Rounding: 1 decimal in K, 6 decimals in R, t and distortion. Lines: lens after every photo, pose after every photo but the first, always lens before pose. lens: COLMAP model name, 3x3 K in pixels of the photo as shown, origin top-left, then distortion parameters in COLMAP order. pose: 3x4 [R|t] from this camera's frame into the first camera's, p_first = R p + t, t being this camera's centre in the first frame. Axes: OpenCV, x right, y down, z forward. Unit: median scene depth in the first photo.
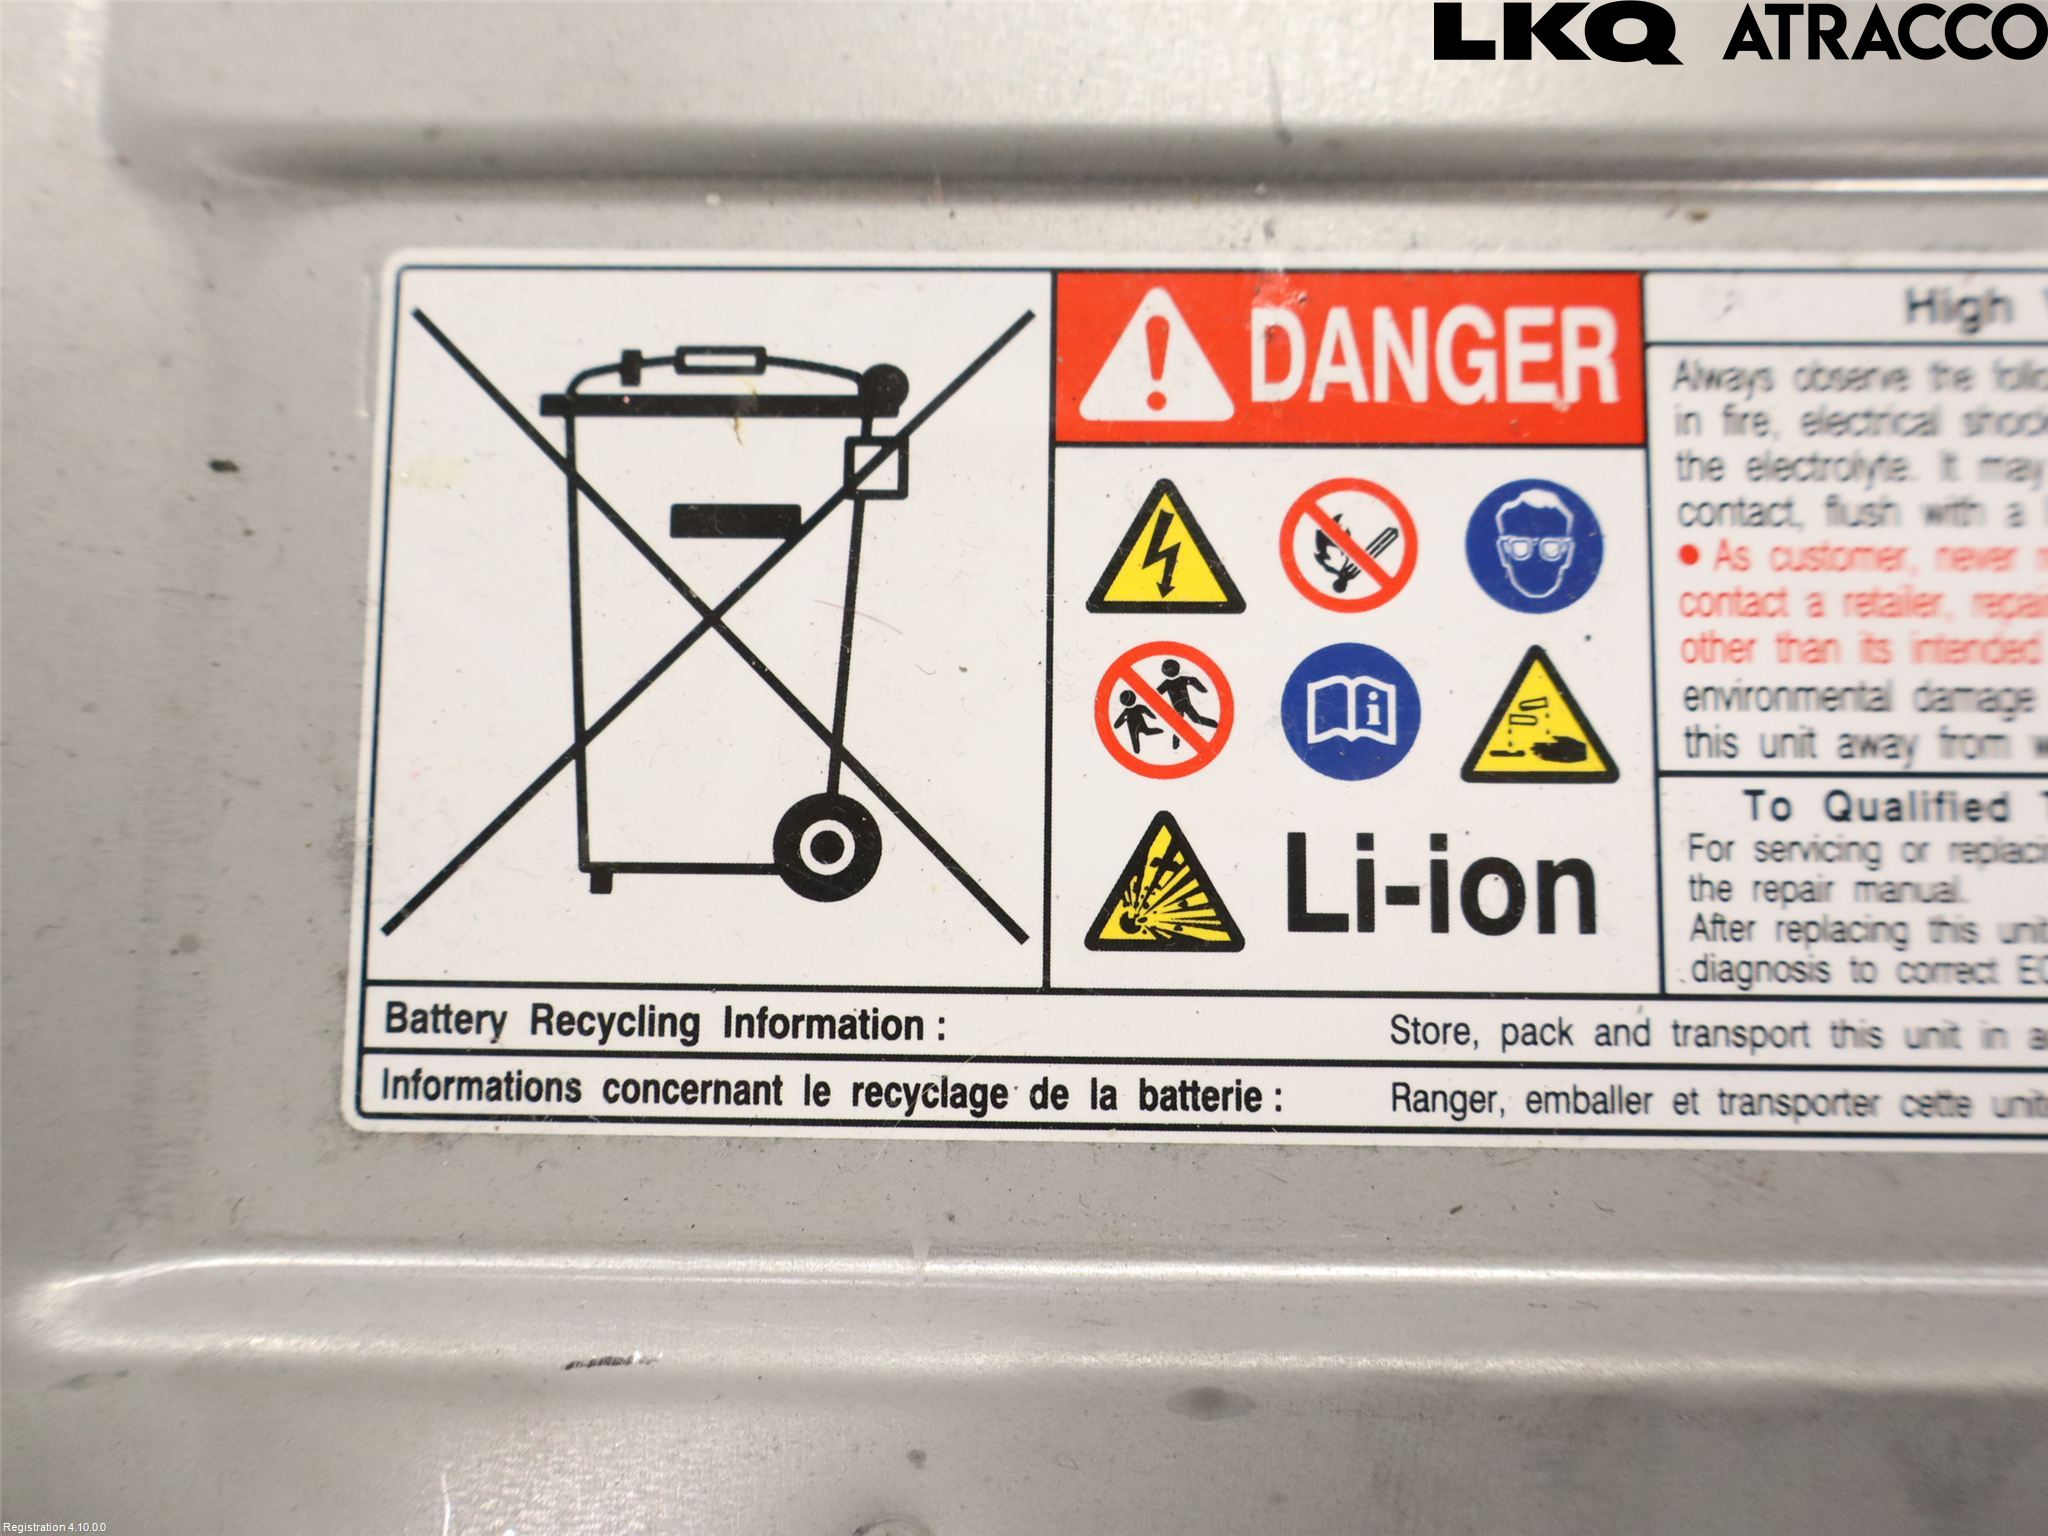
lens RADIAL K [[1915.7, 0, 1024.8], [0, 1915.7, 770.9], [0, 0, 1]] dist [-0.002954, 0.000000]
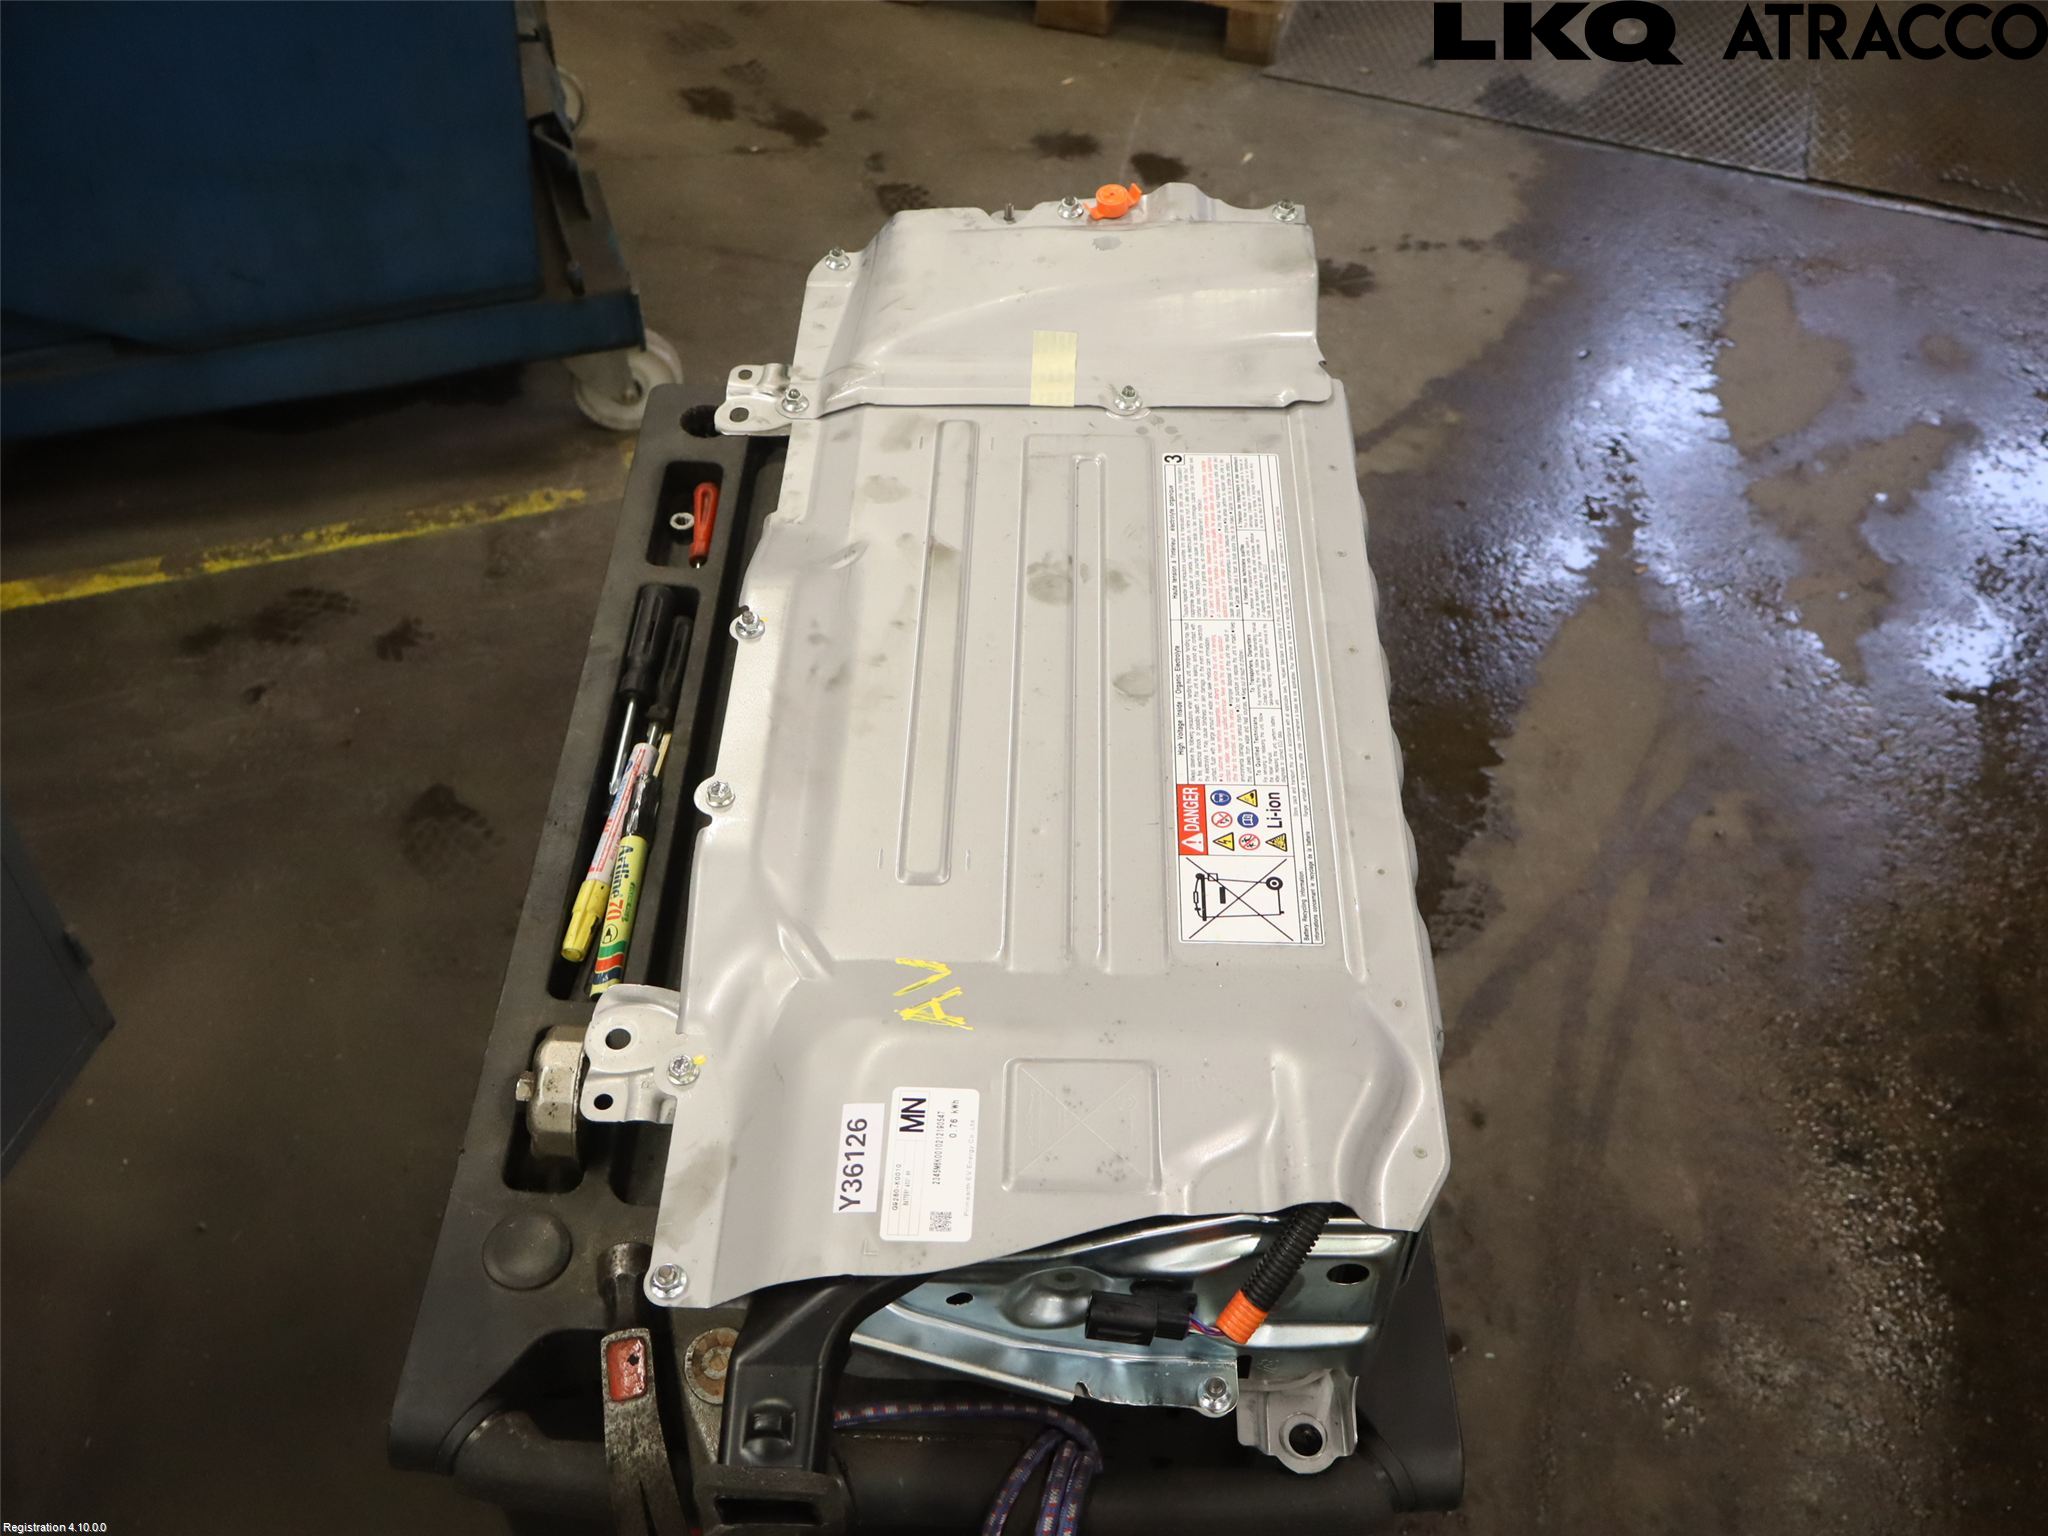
lens RADIAL K [[1915.7, 0, 1026.2], [0, 1915.7, 771.5], [0, 0, 1]] dist [-0.002954, 0.000000]
pose [[0.013645, -0.730034, 0.683275, -4.124715], [0.994913, 0.078121, 0.063599, -1.195194], [-0.099808, 0.678931, 0.727386, -3.732709]]
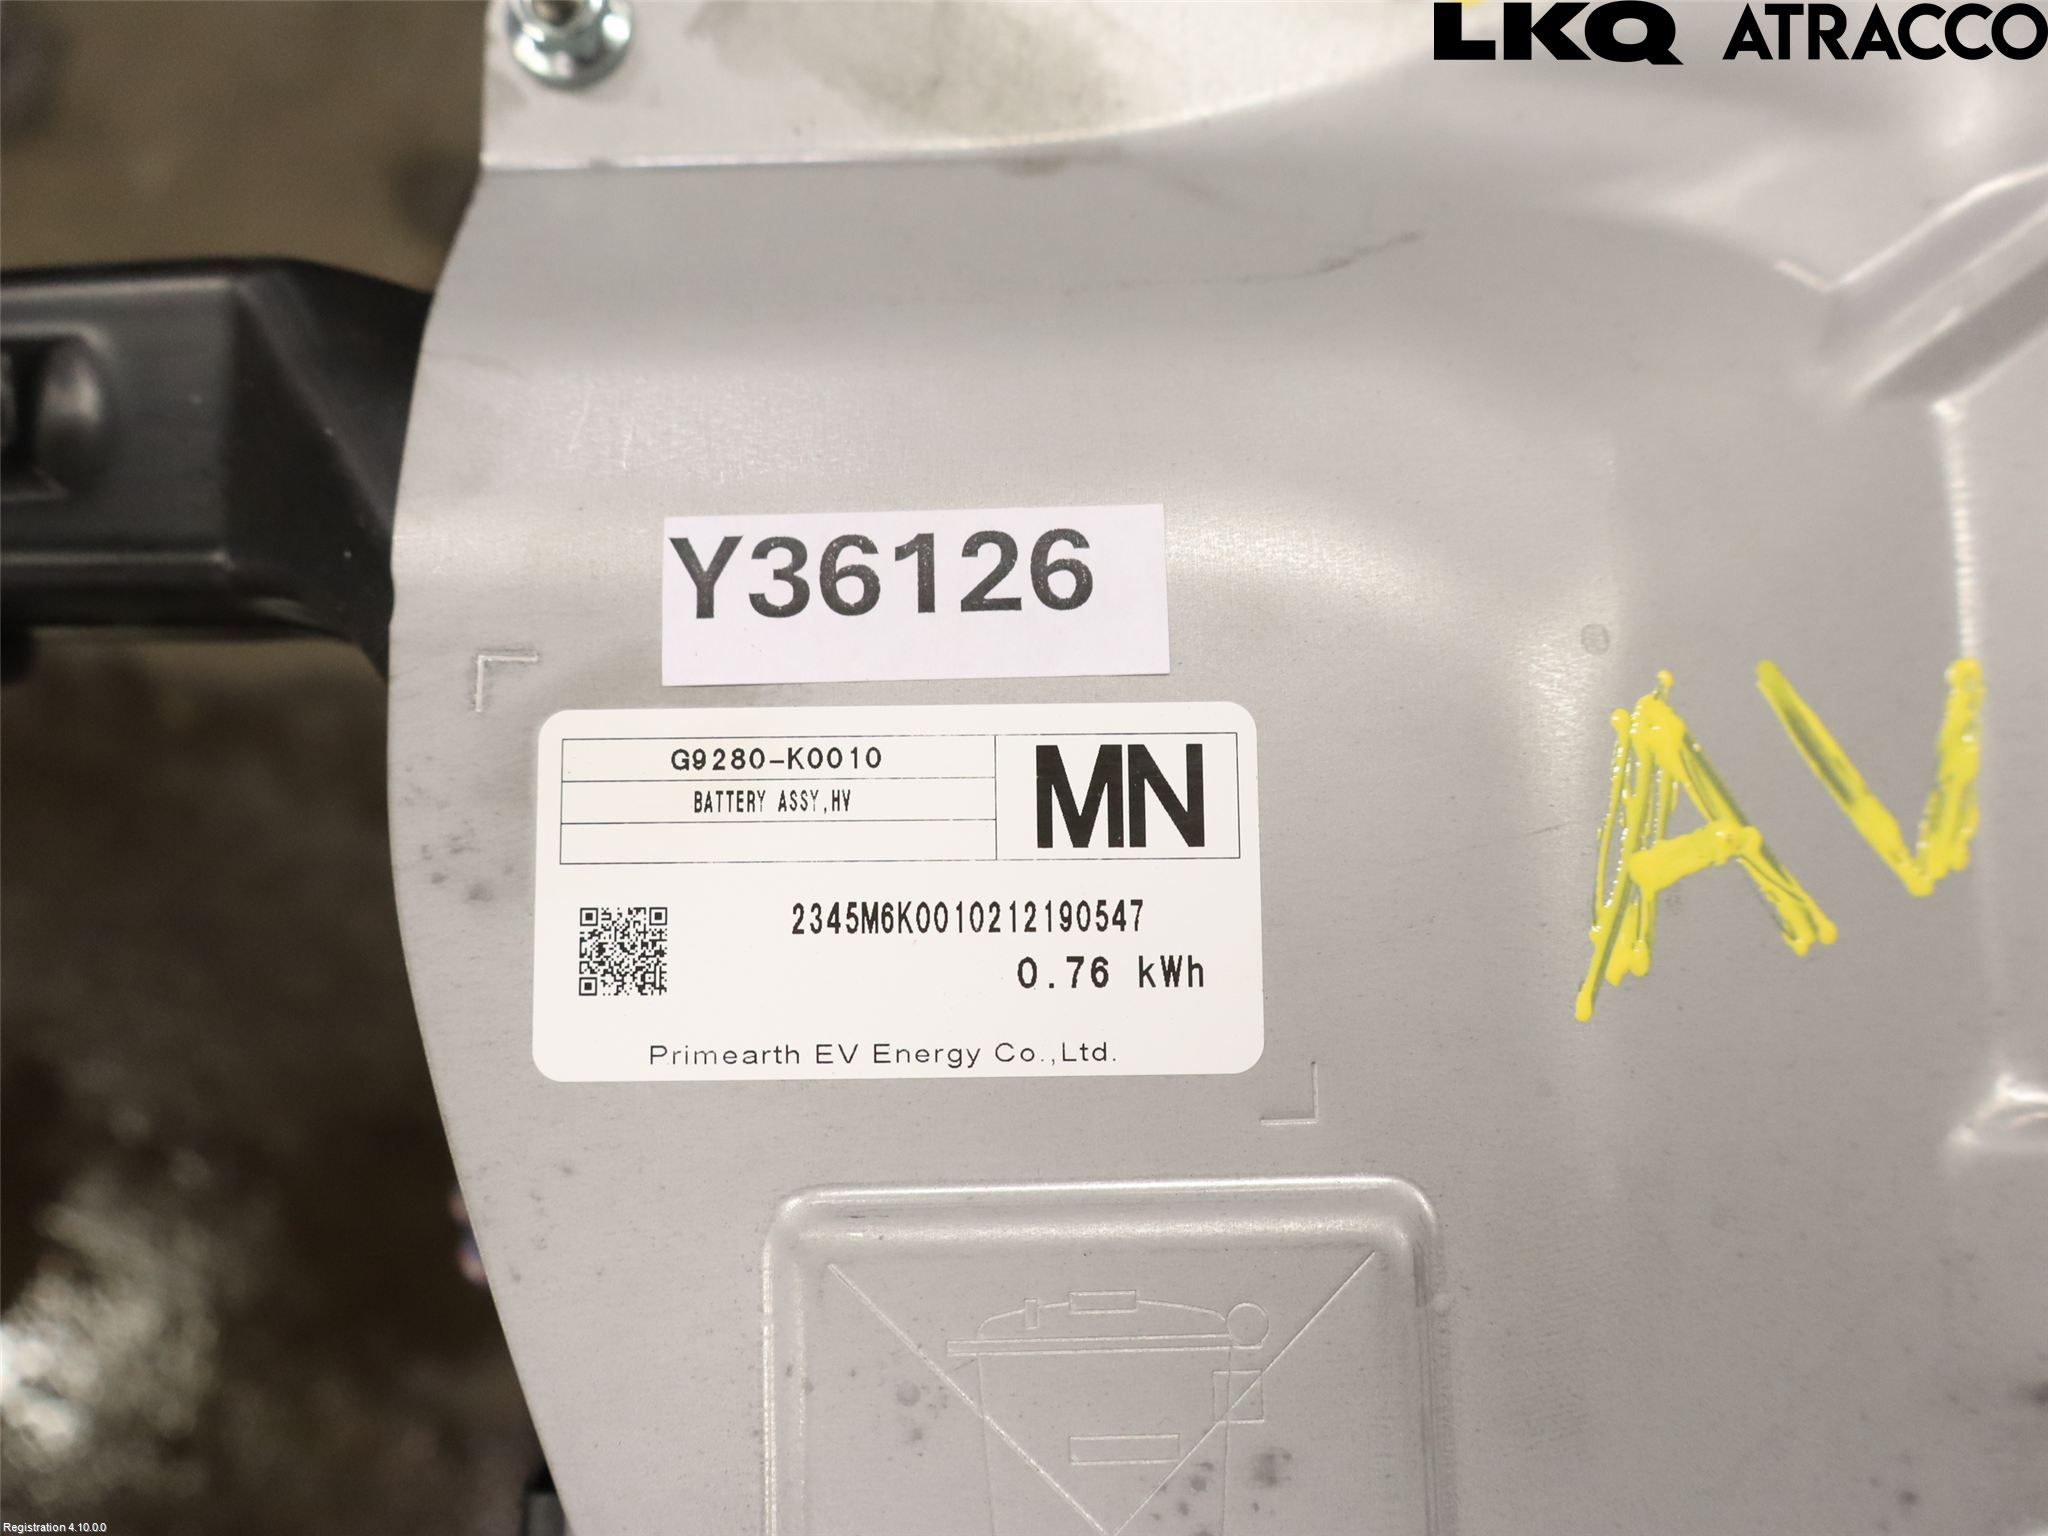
lens RADIAL K [[1915.7, 0, 1026.6], [0, 1915.7, 762.6], [0, 0, 1]] dist [-0.002954, 0.000000]
pose [[0.999339, -0.029965, 0.020589, -1.176703], [0.030115, 0.999522, -0.007012, -1.106803], [-0.020369, 0.007627, 0.999763, -0.324568]]
